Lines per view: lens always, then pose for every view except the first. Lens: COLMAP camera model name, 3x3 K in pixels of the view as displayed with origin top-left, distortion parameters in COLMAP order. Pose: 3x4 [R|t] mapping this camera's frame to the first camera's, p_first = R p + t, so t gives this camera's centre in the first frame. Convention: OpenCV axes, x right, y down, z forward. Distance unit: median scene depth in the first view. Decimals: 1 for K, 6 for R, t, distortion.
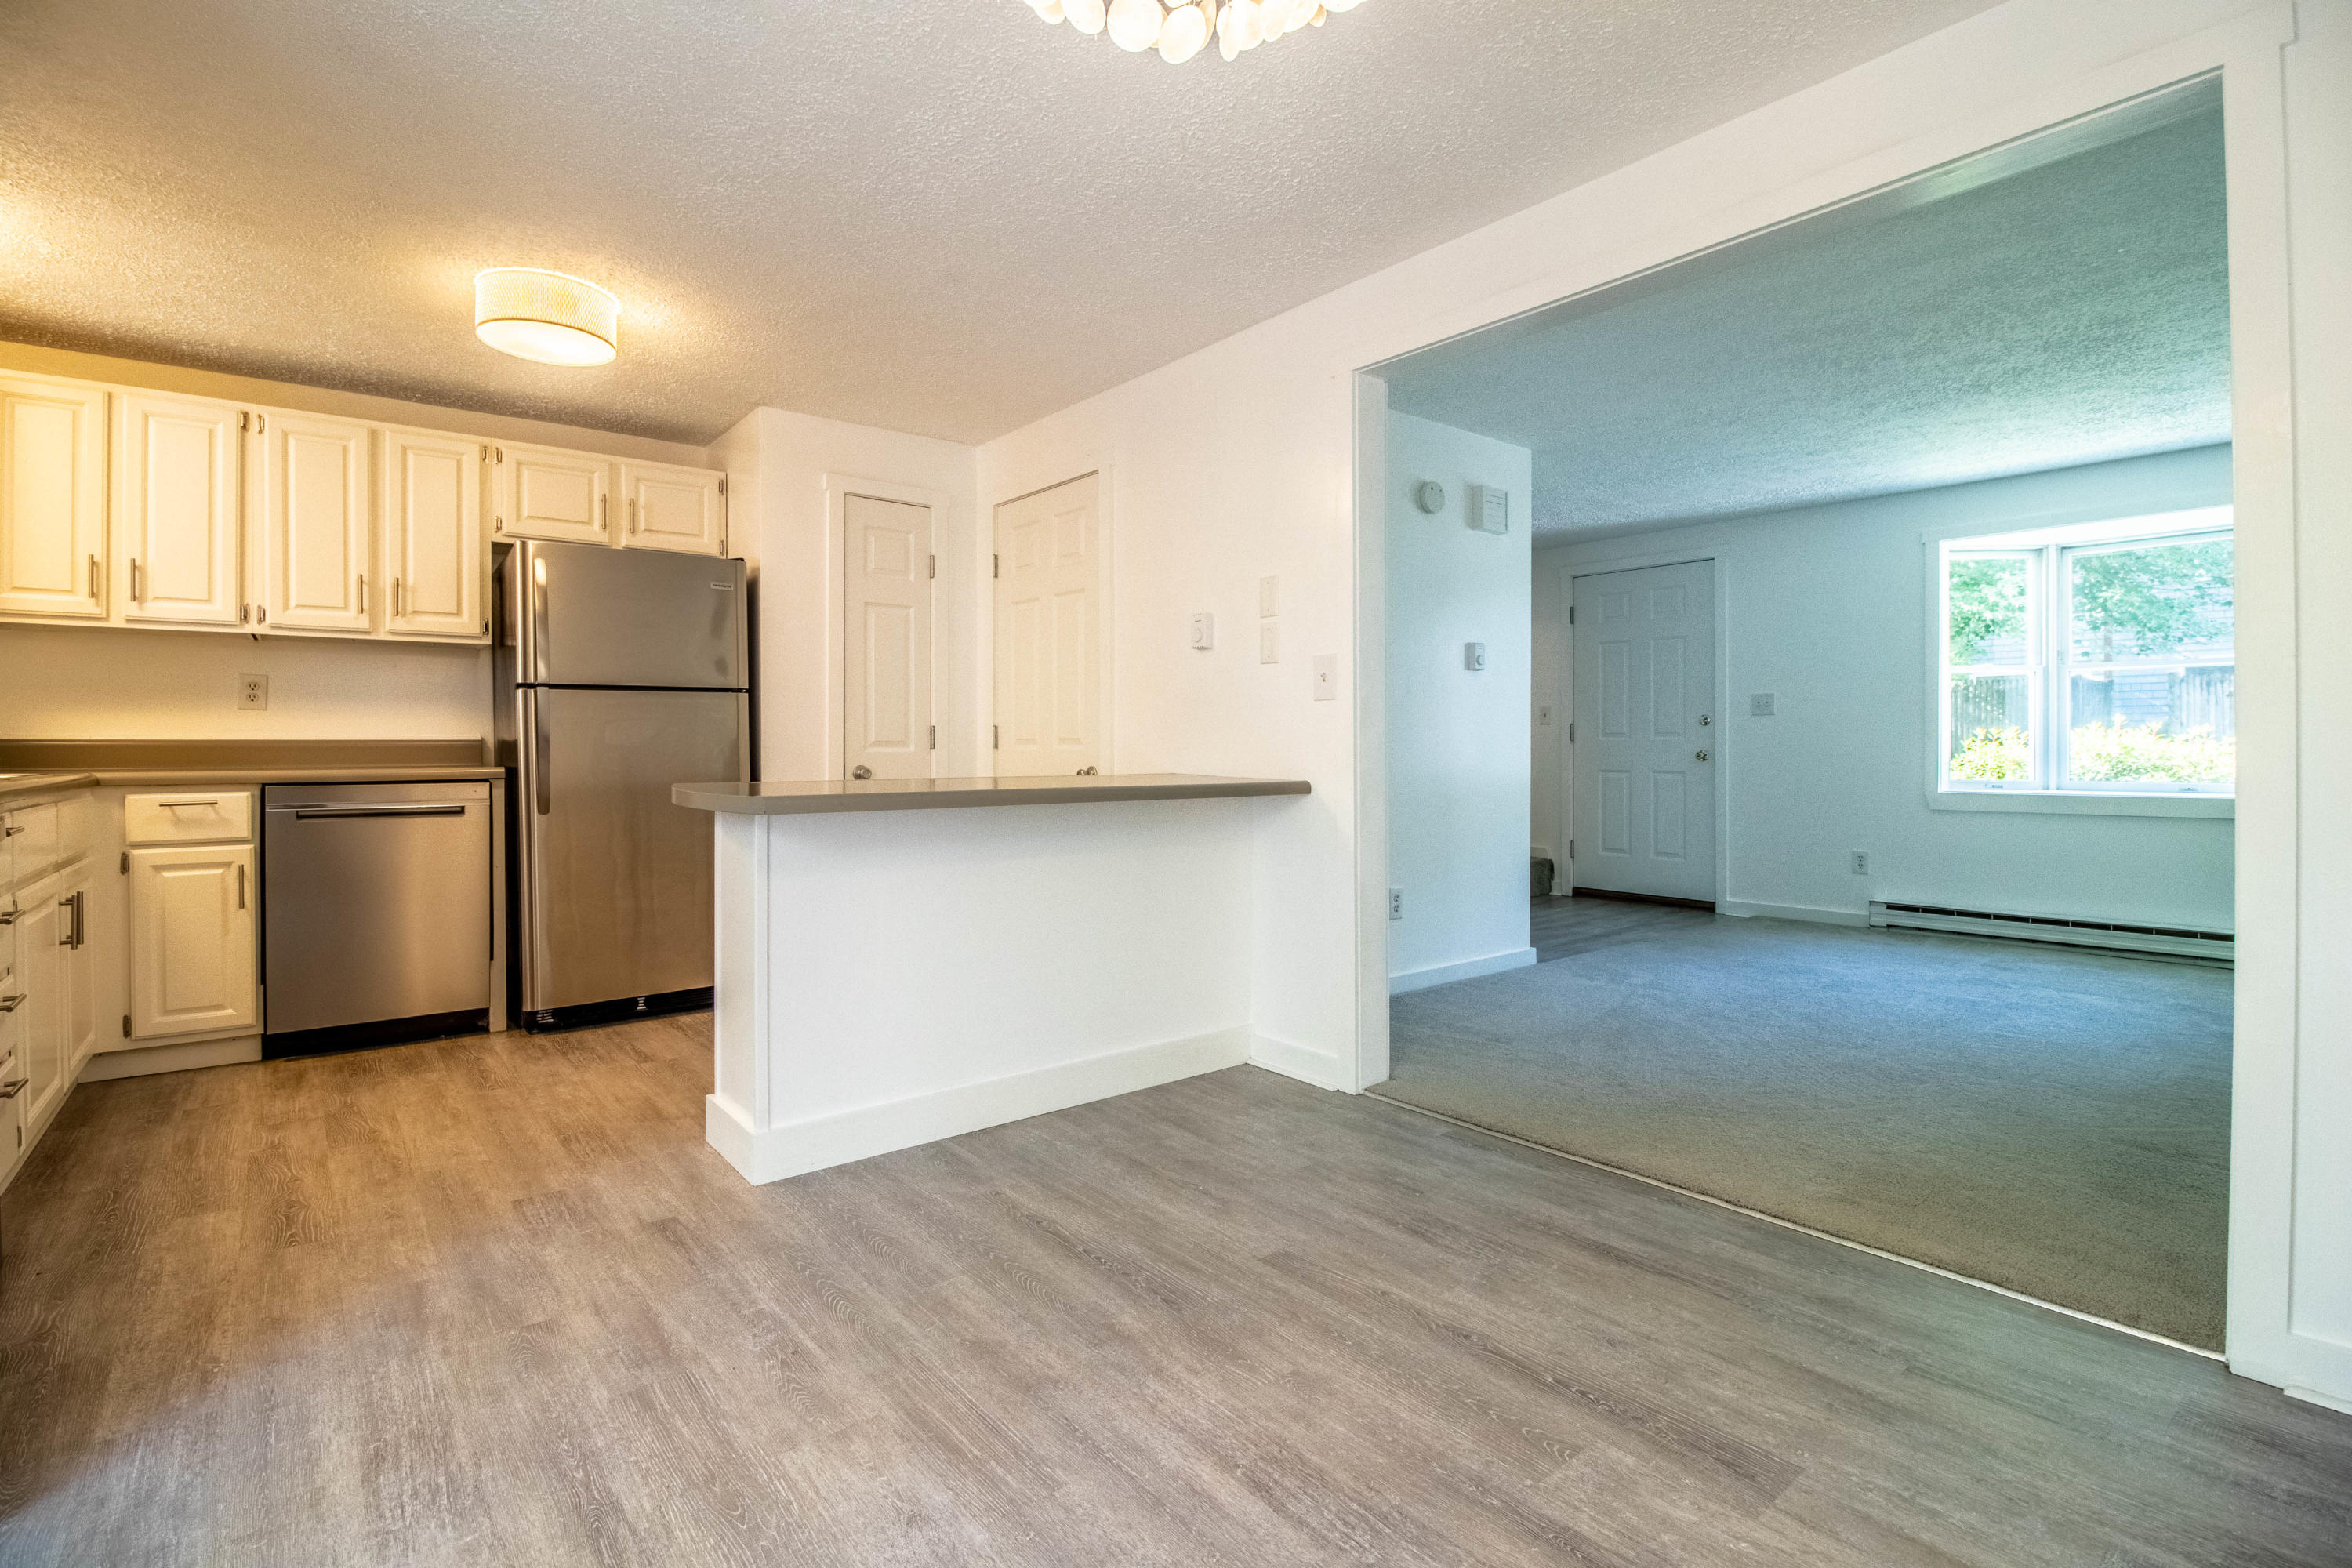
lens RADIAL K [[1089.9, 0, 1167.0], [0, 1089.9, 750.0], [0, 0, 1]] dist [0.003159, -0.015074]
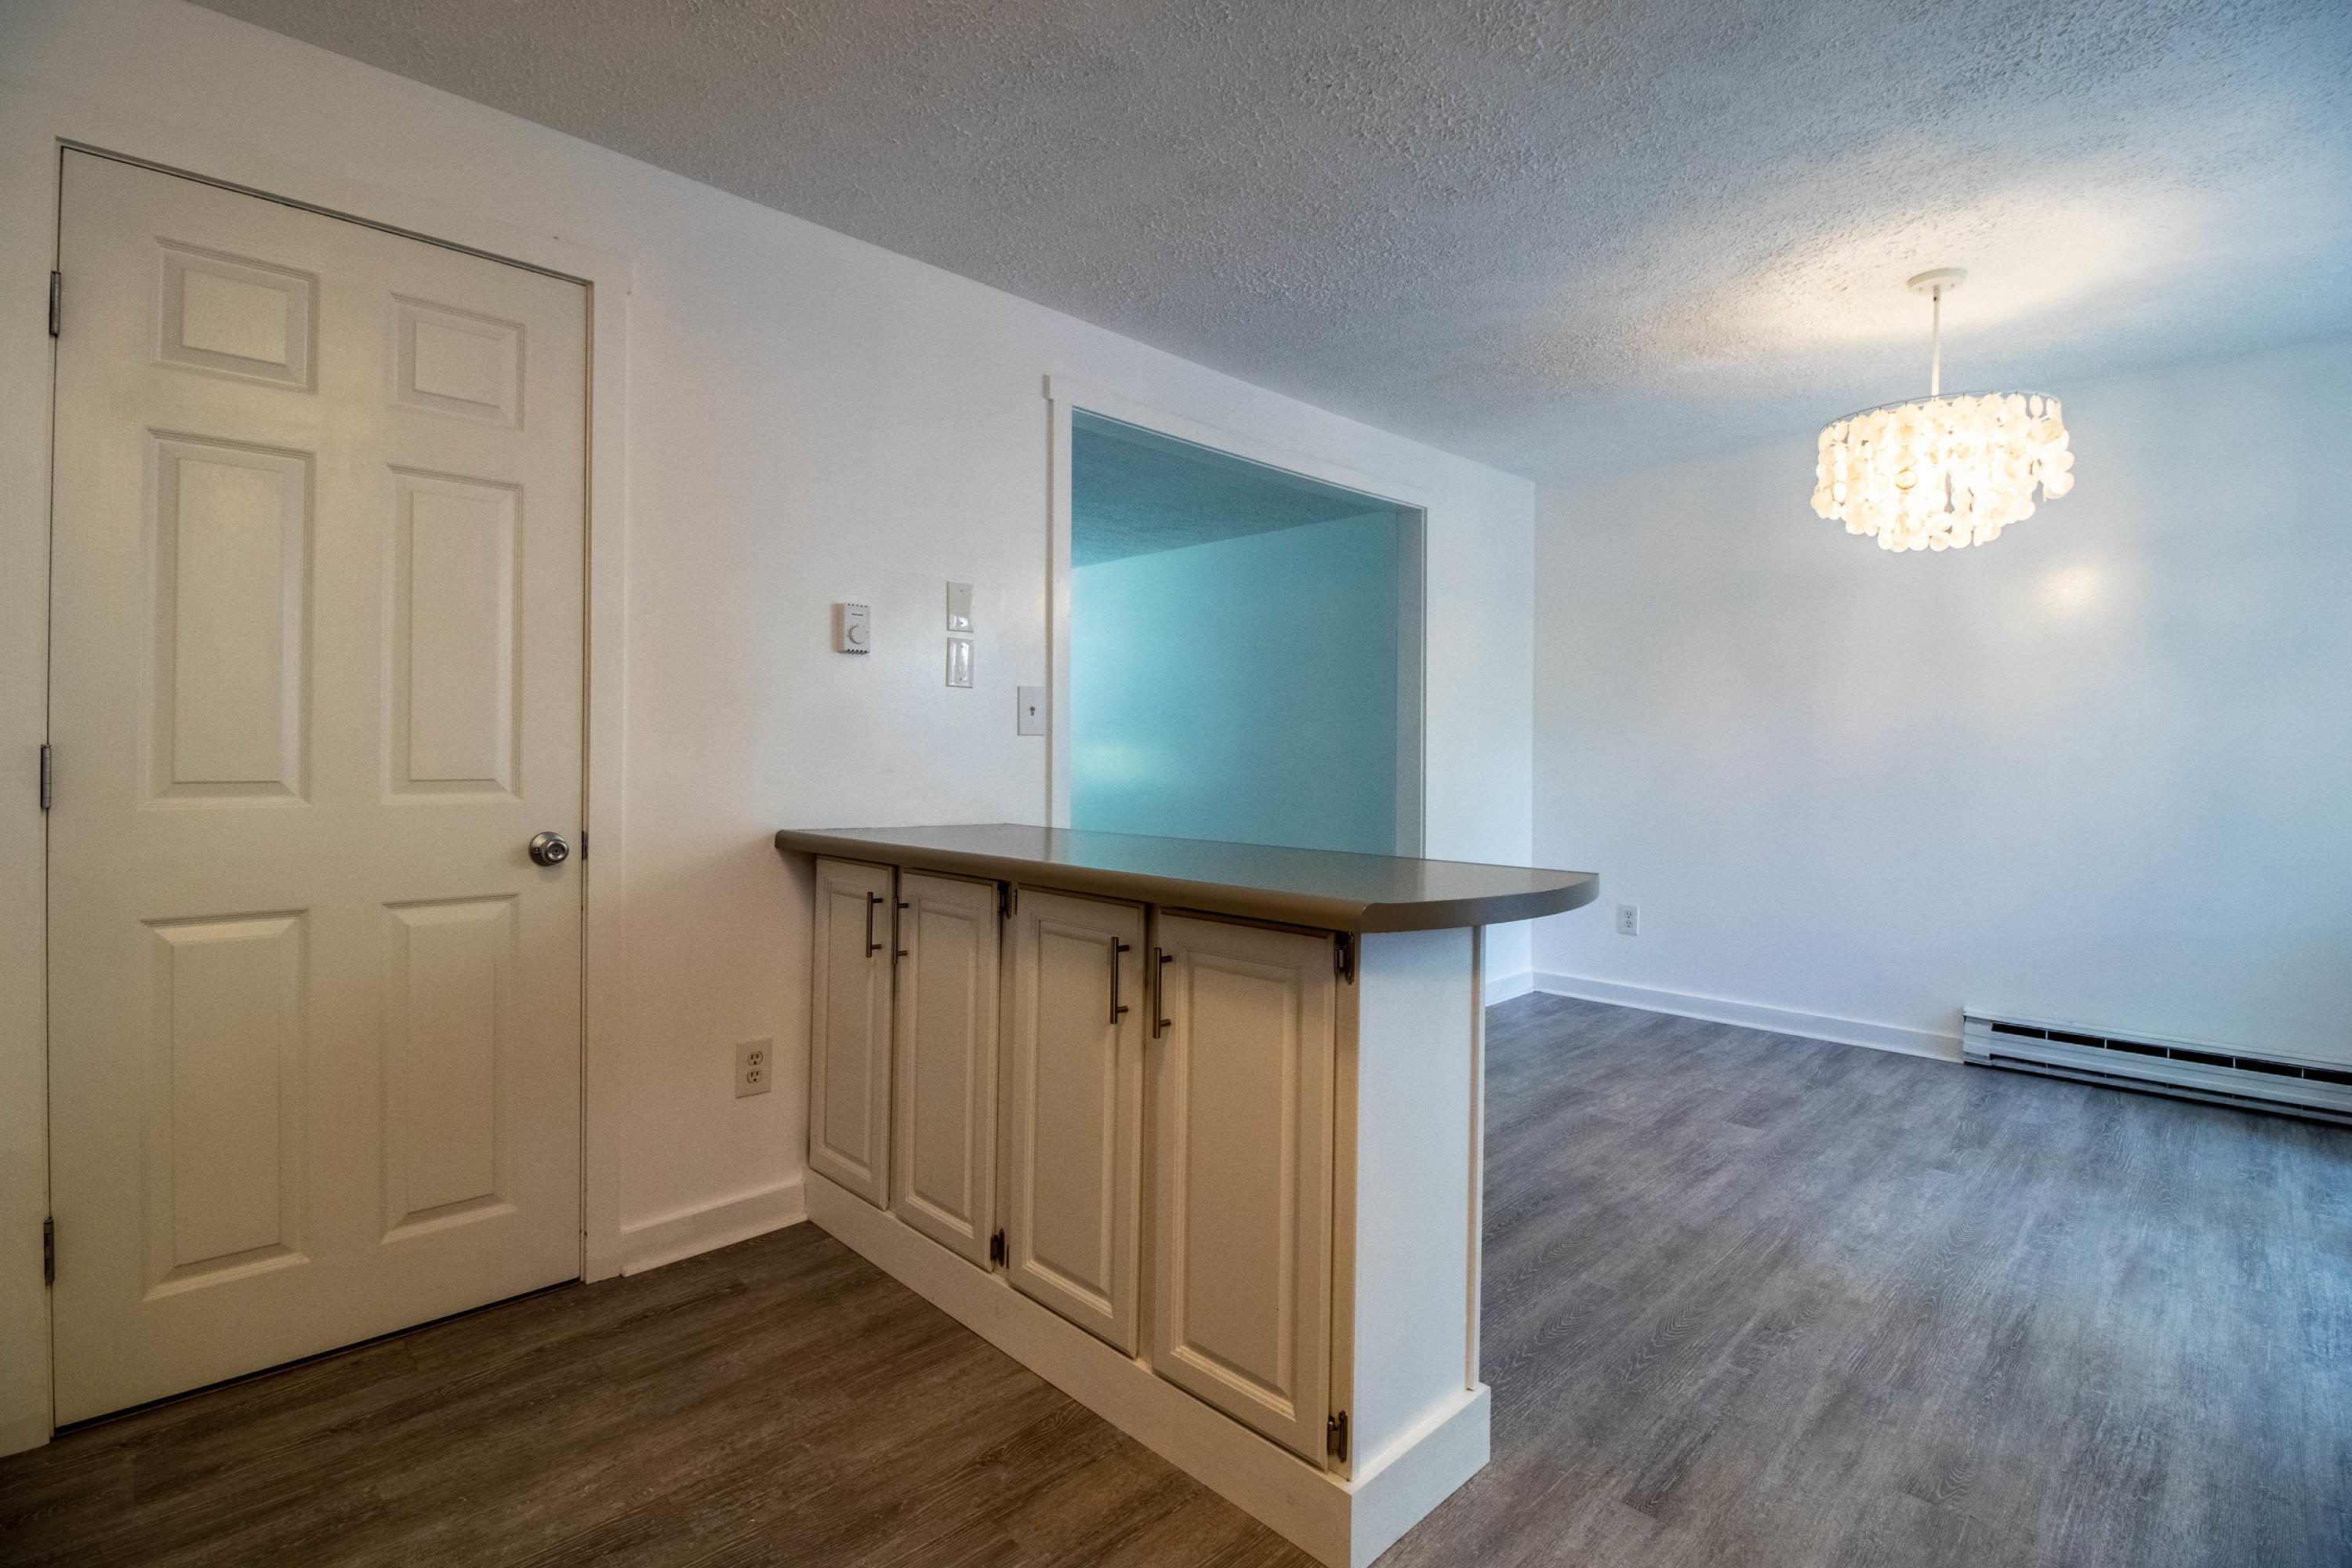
lens RADIAL K [[1088.8, 0, 1162.3], [0, 1088.8, 755.6], [0, 0, 1]] dist [-0.010666, -0.007153]
pose [[-0.091582, -0.004585, 0.995787, -0.783171], [-0.004942, 0.999979, 0.004150, -0.032054], [-0.995785, -0.004541, -0.091603, 0.962213]]
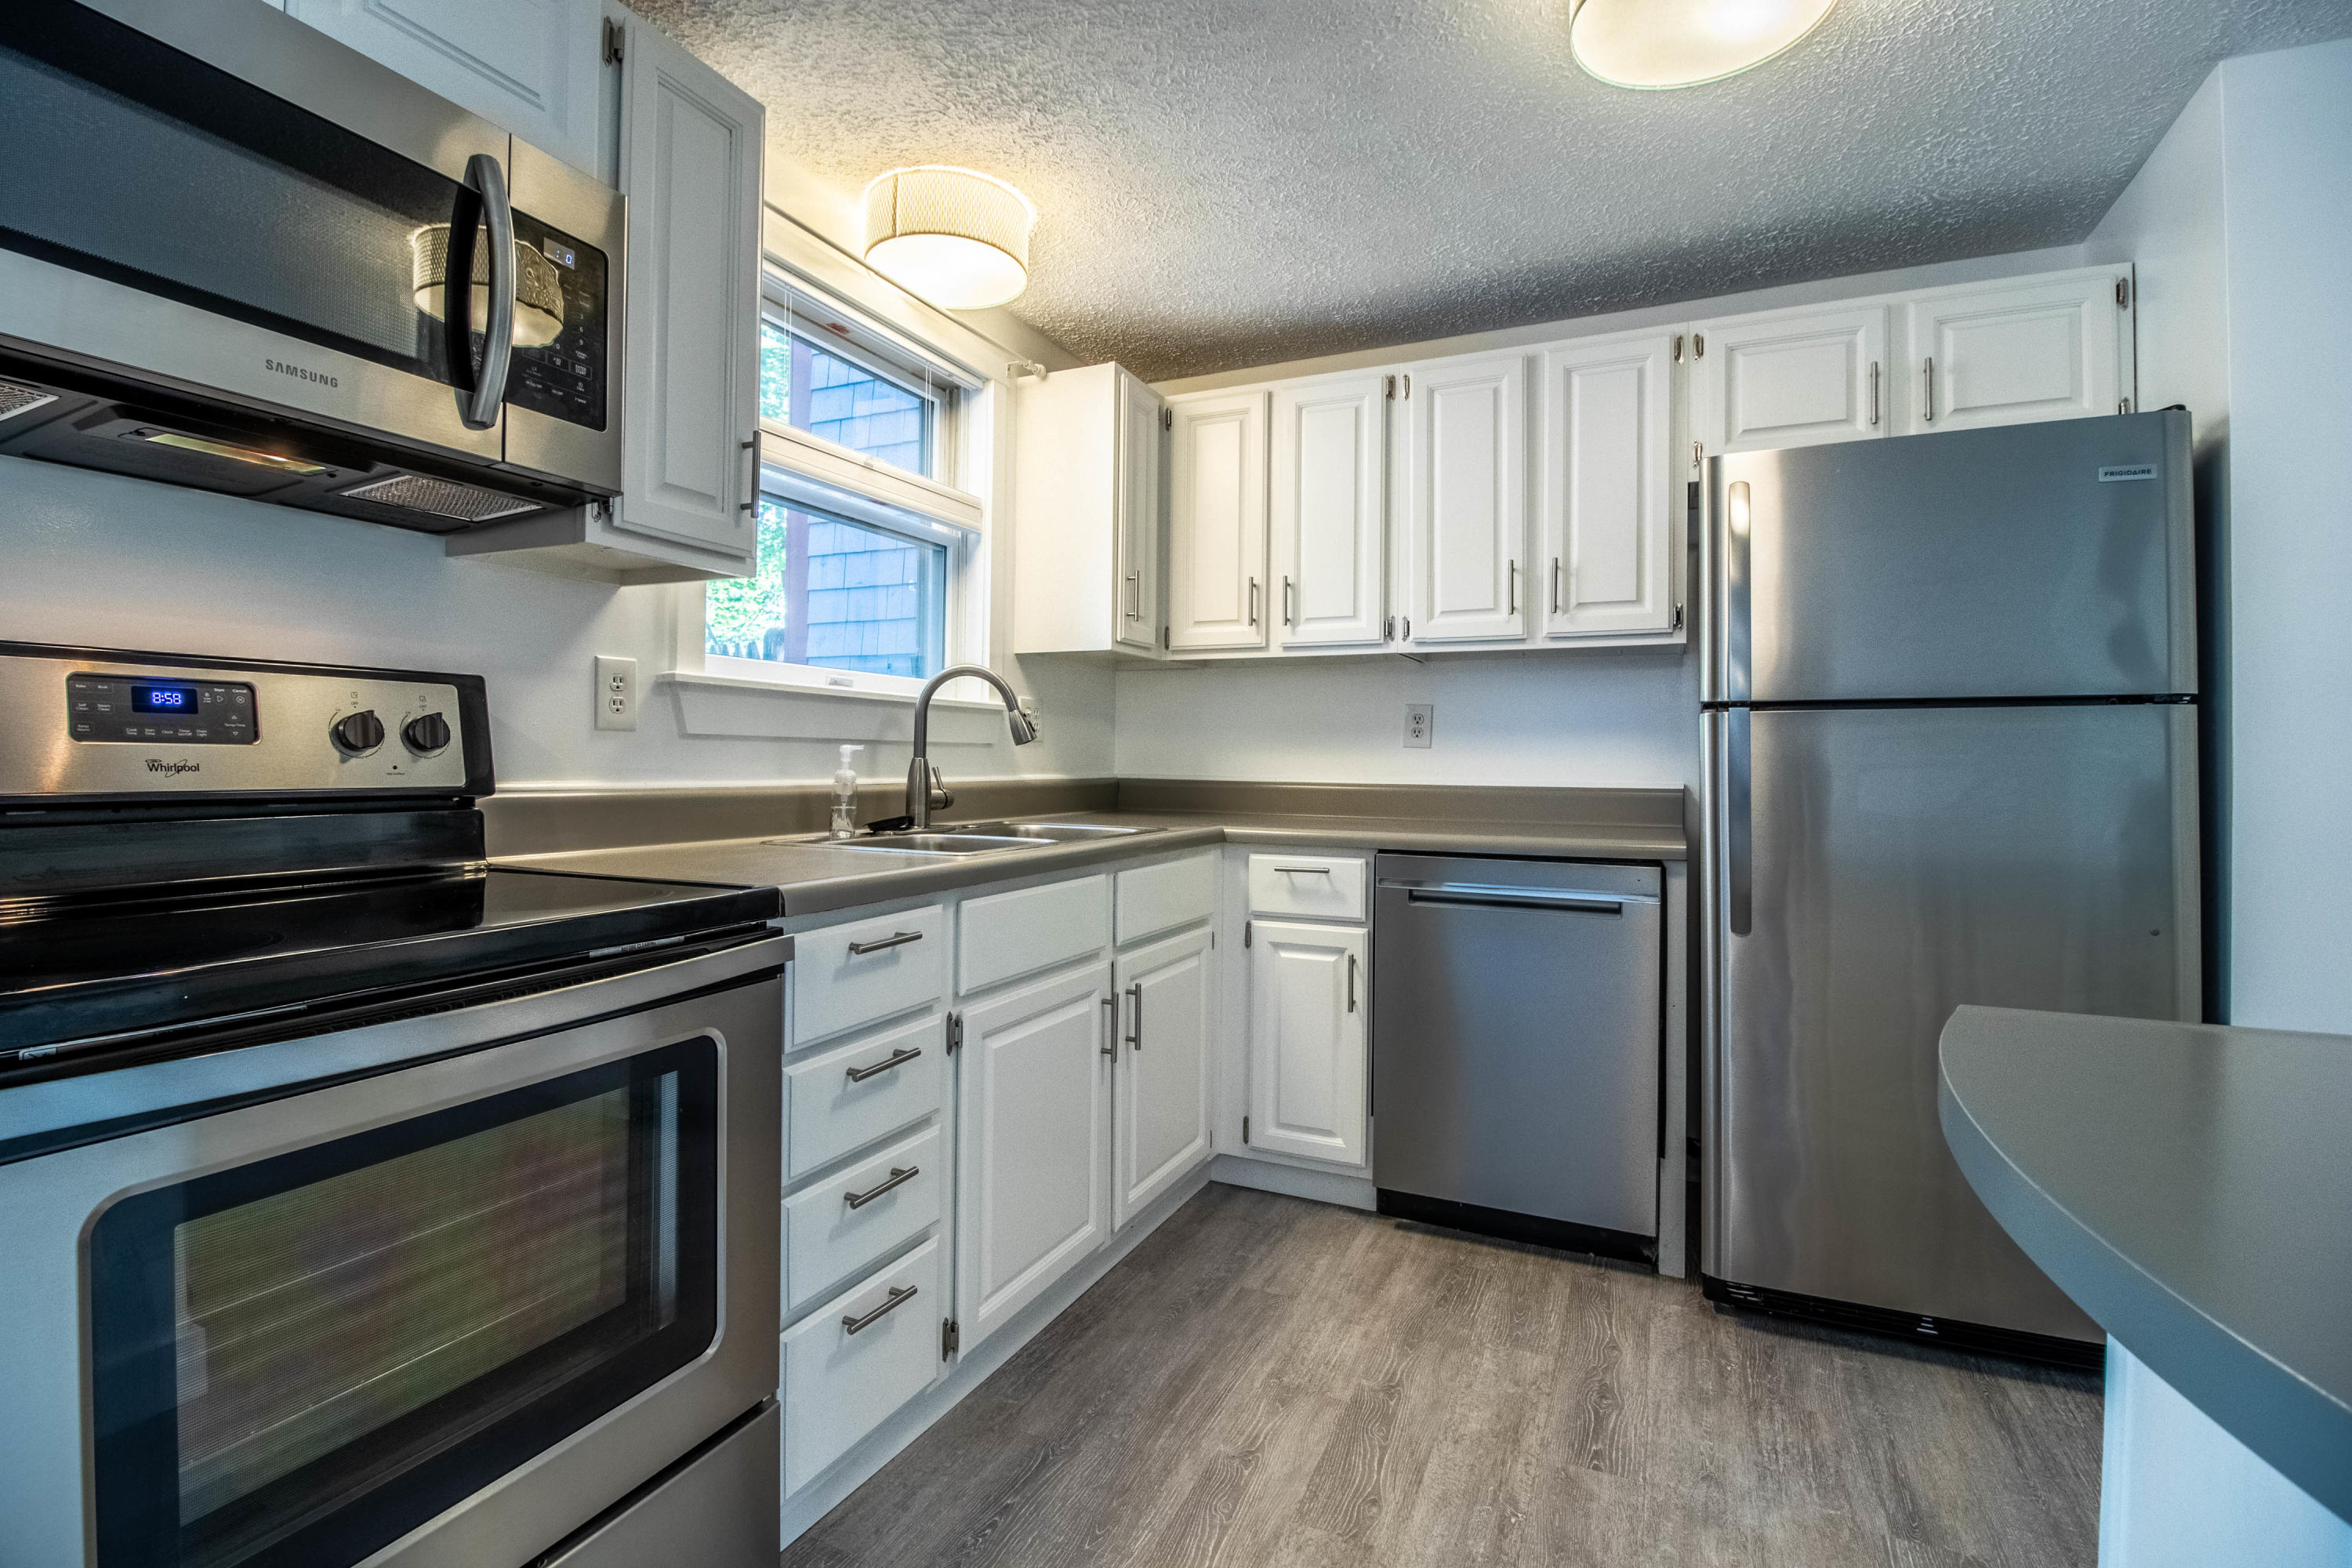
lens RADIAL K [[1089.9, 0, 1167.0], [0, 1089.9, 750.0], [0, 0, 1]] dist [0.003159, -0.015074]
pose [[0.449291, -0.000822, -0.893385, -0.232259], [-0.013552, 0.999878, -0.007736, -0.031458], [0.893283, 0.015583, 0.449225, 0.551812]]
